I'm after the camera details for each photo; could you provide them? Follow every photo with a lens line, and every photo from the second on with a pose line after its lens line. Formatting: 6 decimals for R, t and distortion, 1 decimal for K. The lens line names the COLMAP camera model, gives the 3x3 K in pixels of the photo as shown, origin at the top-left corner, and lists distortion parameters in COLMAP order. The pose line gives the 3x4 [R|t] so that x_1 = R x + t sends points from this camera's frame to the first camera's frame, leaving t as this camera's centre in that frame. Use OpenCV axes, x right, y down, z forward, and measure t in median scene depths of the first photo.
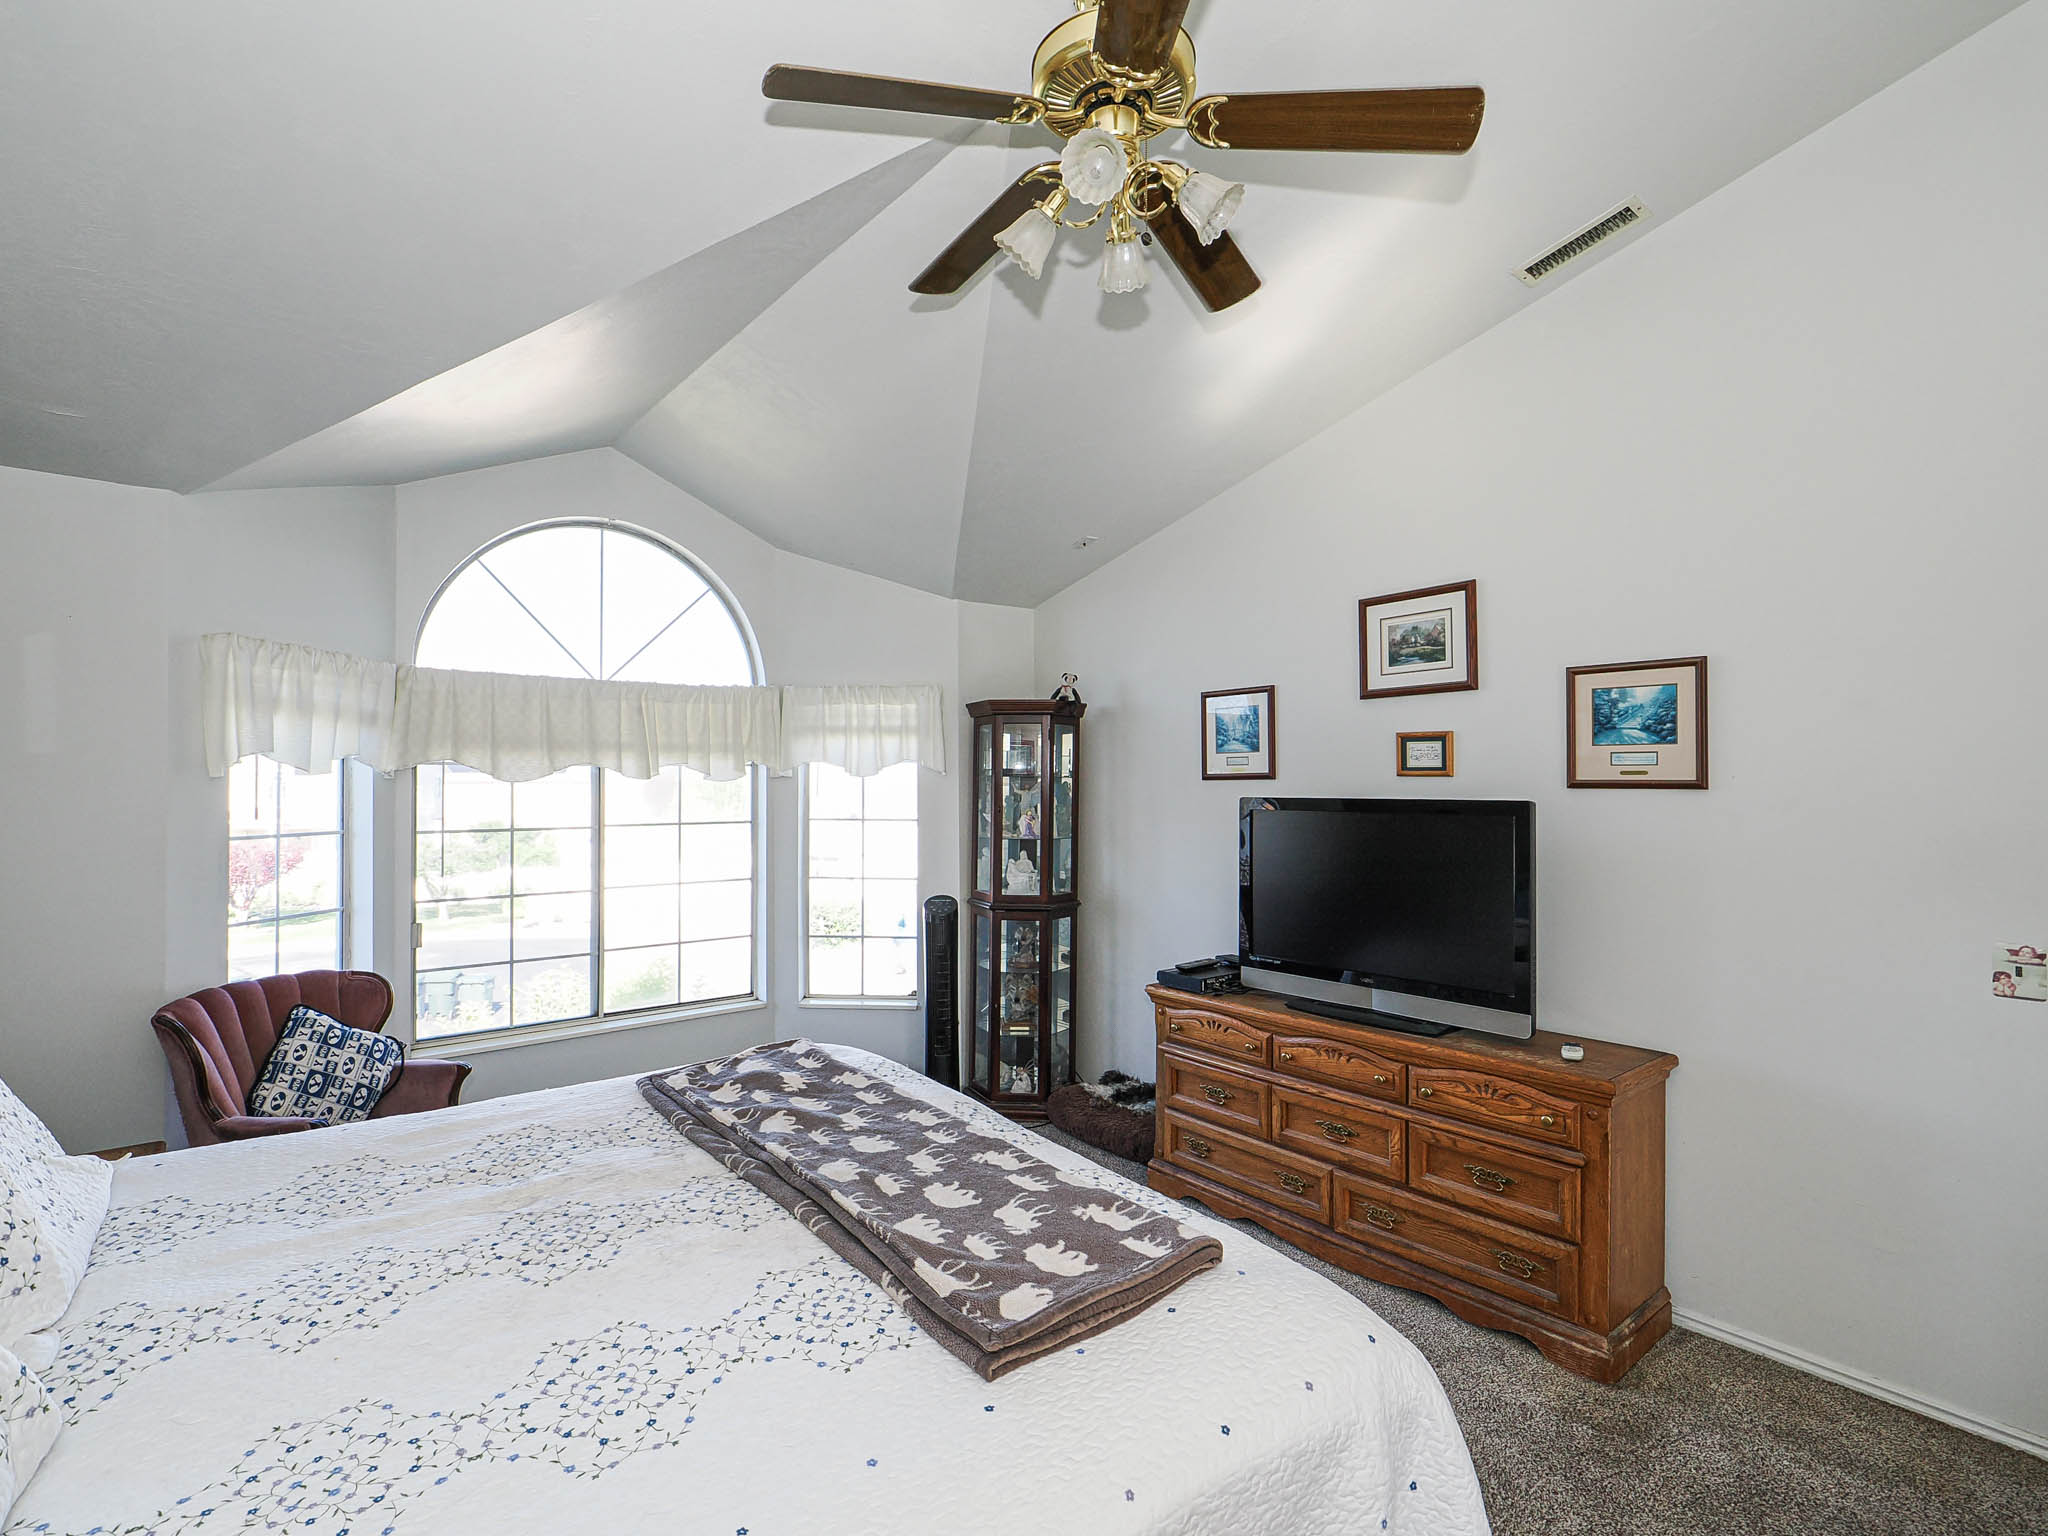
lens RADIAL K [[987.0, 0, 1007.1], [0, 987.0, 769.6], [0, 0, 1]] dist [-0.009347, -0.000594]
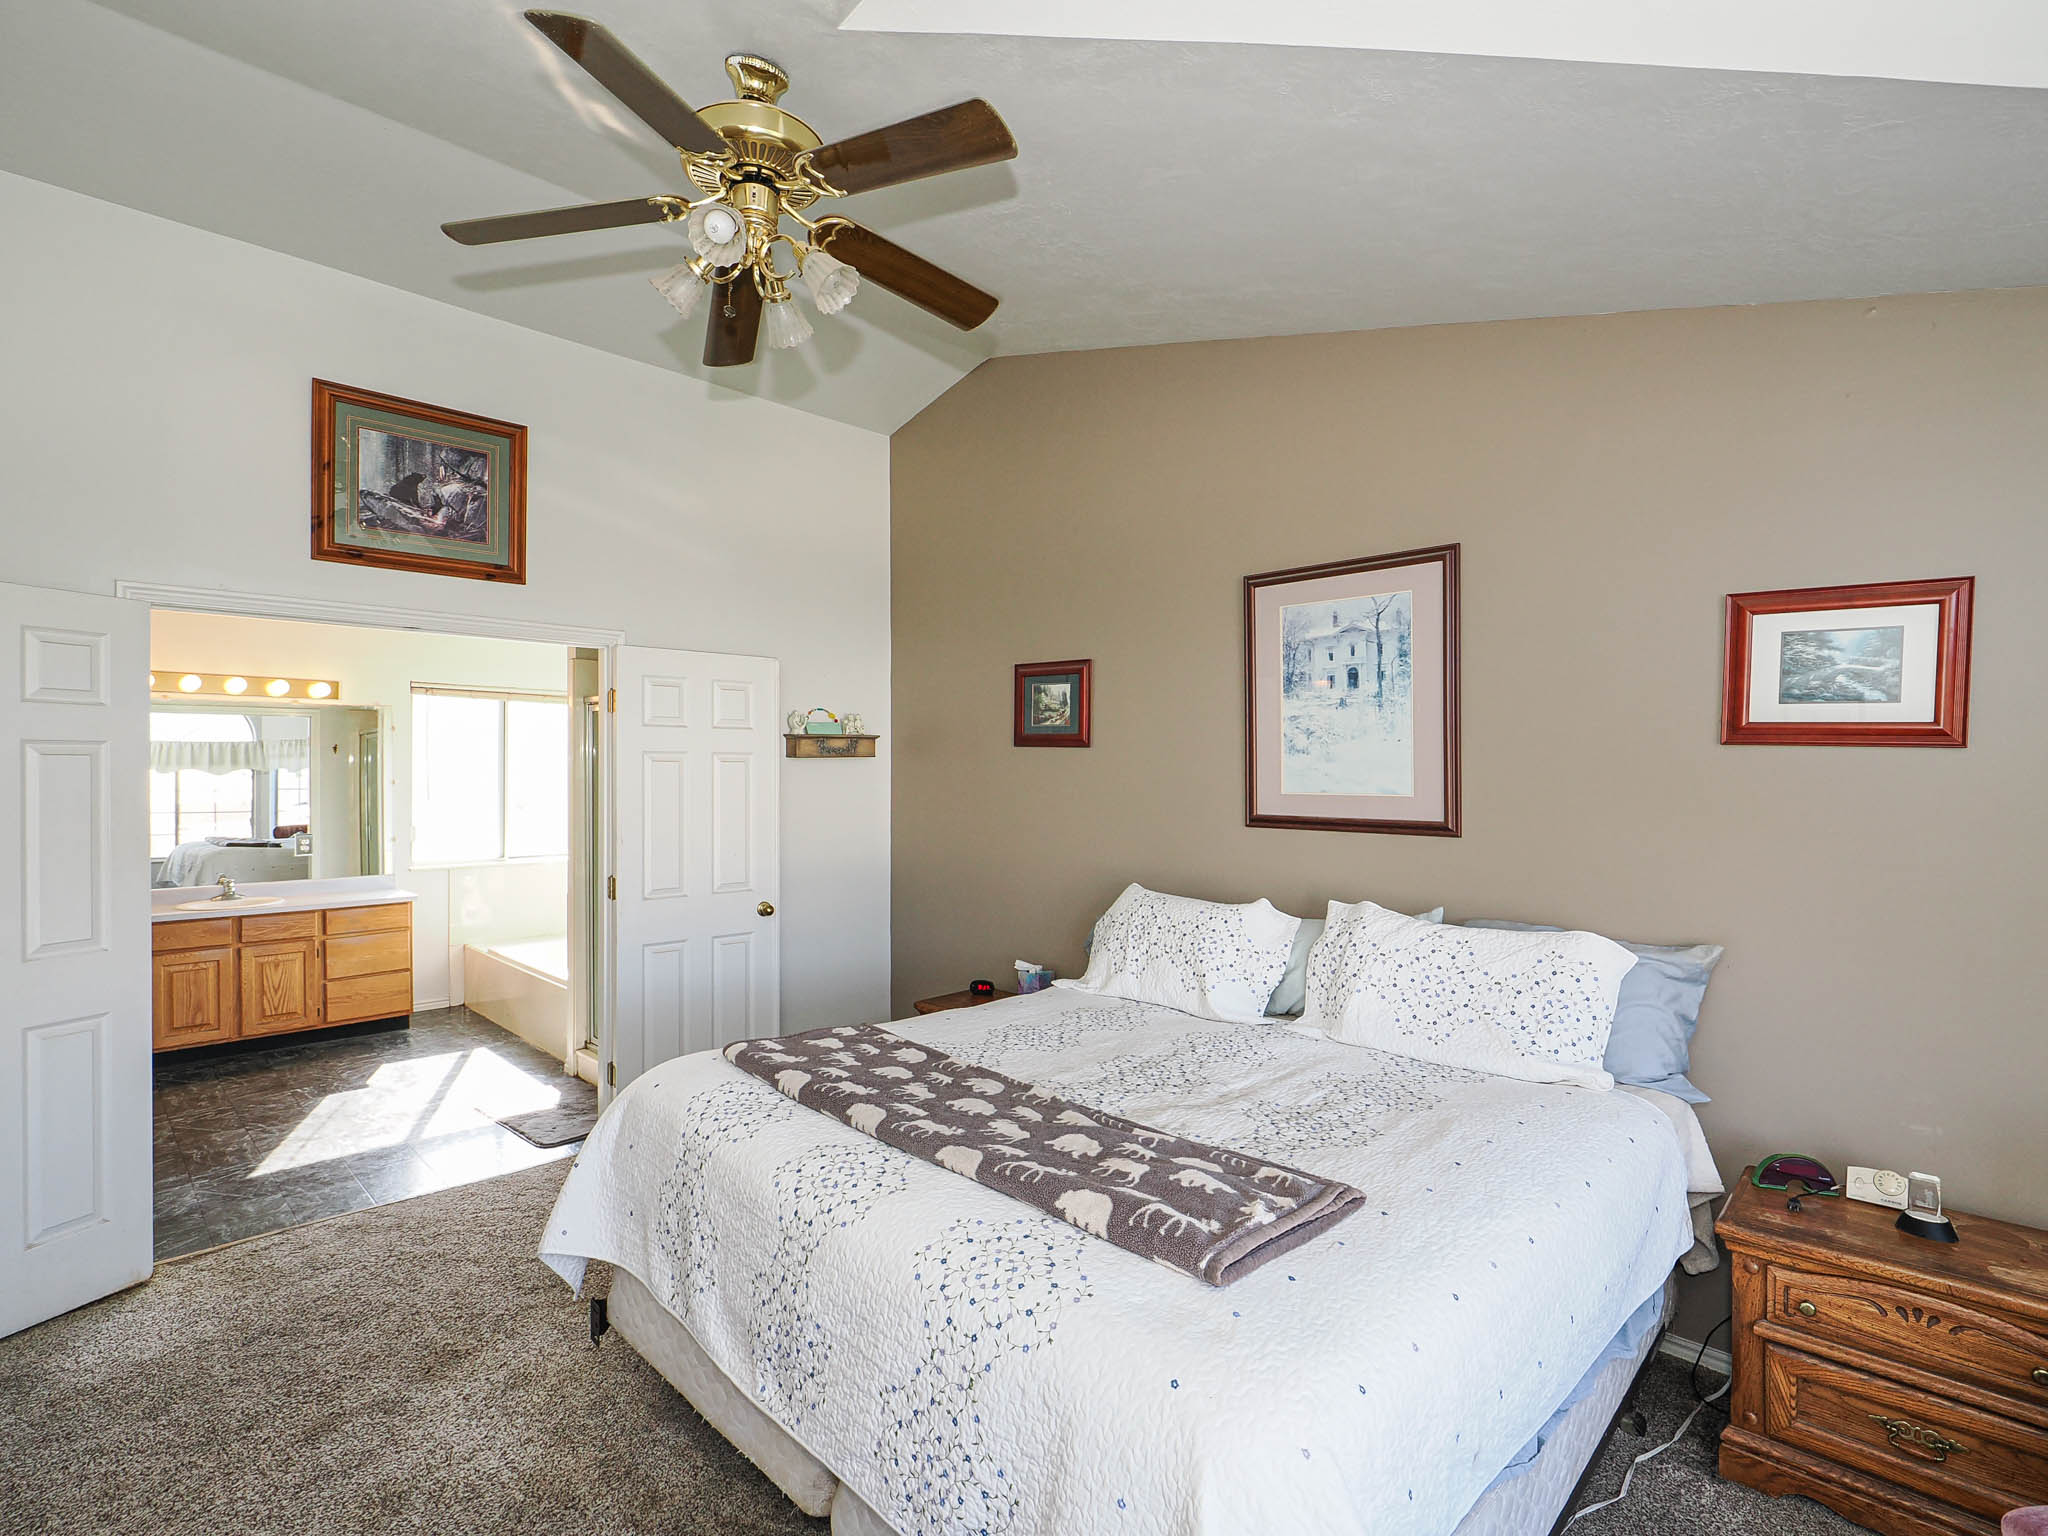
lens RADIAL K [[987.0, 0, 1007.1], [0, 987.0, 769.6], [0, 0, 1]] dist [-0.009347, -0.000594]
pose [[-0.992712, -0.002091, -0.120496, -0.027959], [-0.000212, 0.999878, -0.015597, 0.017034], [0.120514, -0.015458, -0.992591, 1.353920]]
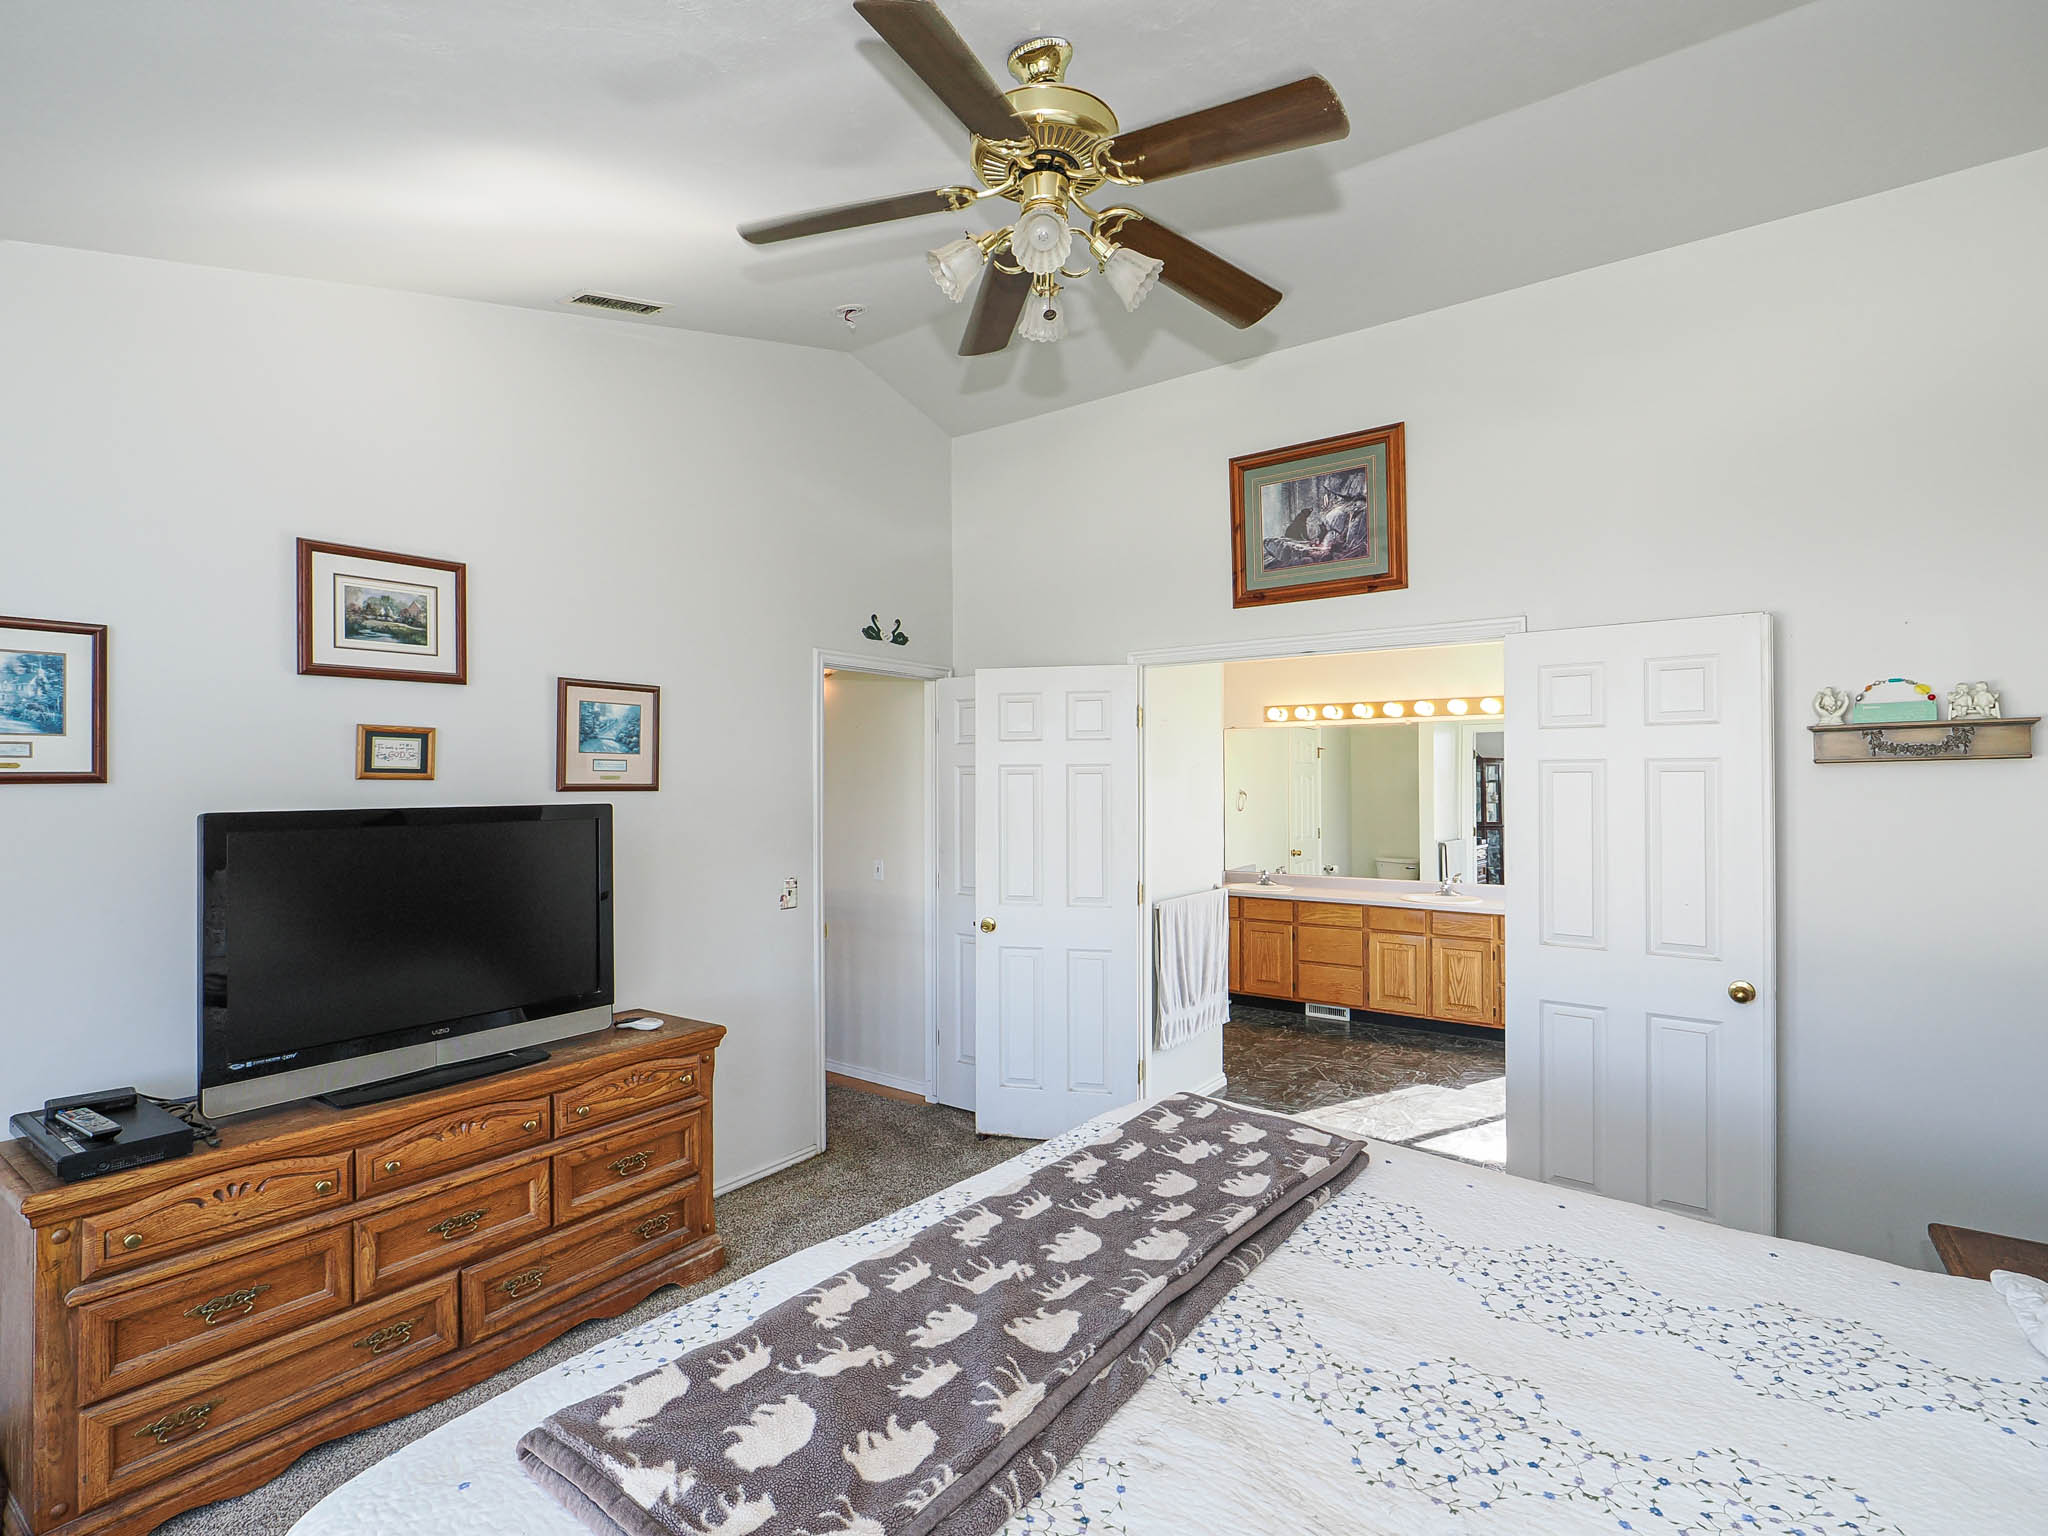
lens RADIAL K [[987.0, 0, 1007.1], [0, 987.0, 769.6], [0, 0, 1]] dist [-0.009347, -0.000594]
pose [[-0.266364, 0.010257, 0.963818, -0.580752], [-0.012153, 0.999828, -0.013999, 0.004216], [-0.963796, -0.015442, -0.266194, 0.823189]]
